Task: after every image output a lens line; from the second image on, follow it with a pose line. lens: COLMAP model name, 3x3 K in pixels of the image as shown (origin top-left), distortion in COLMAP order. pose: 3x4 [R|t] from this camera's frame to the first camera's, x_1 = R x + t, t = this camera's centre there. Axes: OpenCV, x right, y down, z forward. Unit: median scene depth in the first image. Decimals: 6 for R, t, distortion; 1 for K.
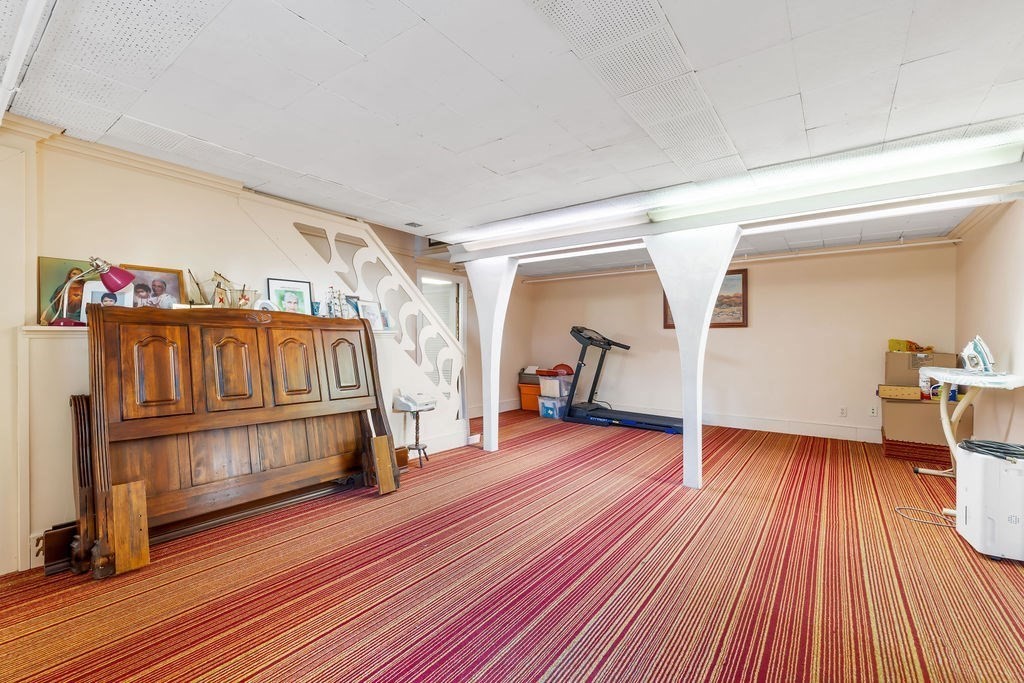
lens RADIAL K [[444.8, 0, 511.3], [0, 444.8, 344.3], [0, 0, 1]] dist [0.001838, 0.000031]
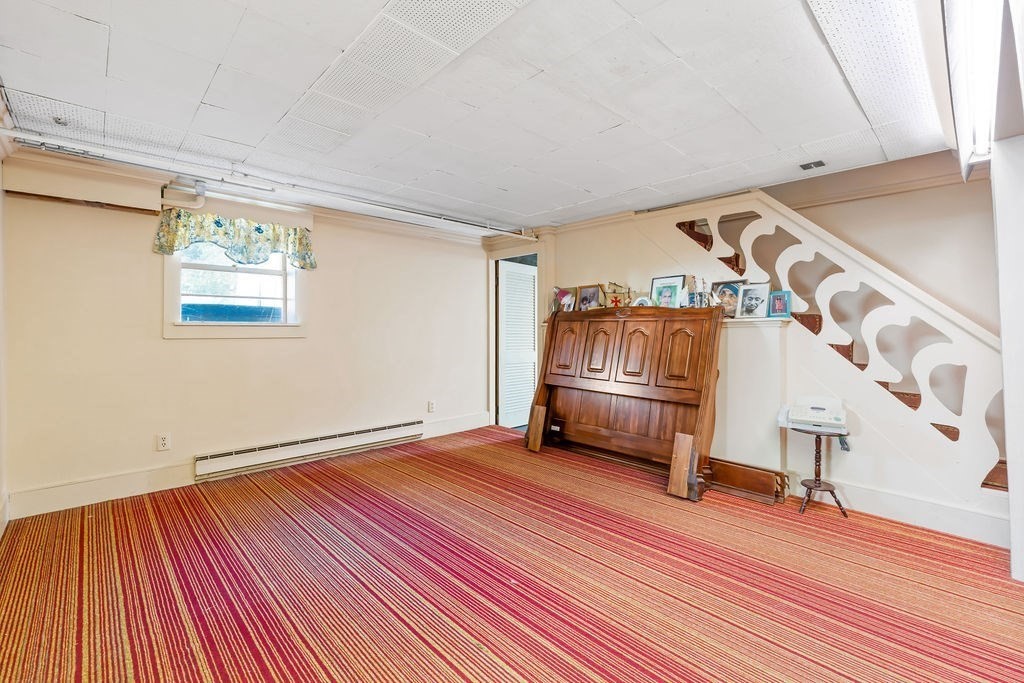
lens RADIAL K [[444.8, 0, 511.3], [0, 444.8, 333.2], [0, 0, 1]] dist [0.001838, 0.000031]
pose [[-0.178911, 0.004967, -0.983853, 0.844980], [-0.008634, 0.999941, 0.006618, -0.007854], [0.983827, 0.009679, -0.178857, 1.010910]]
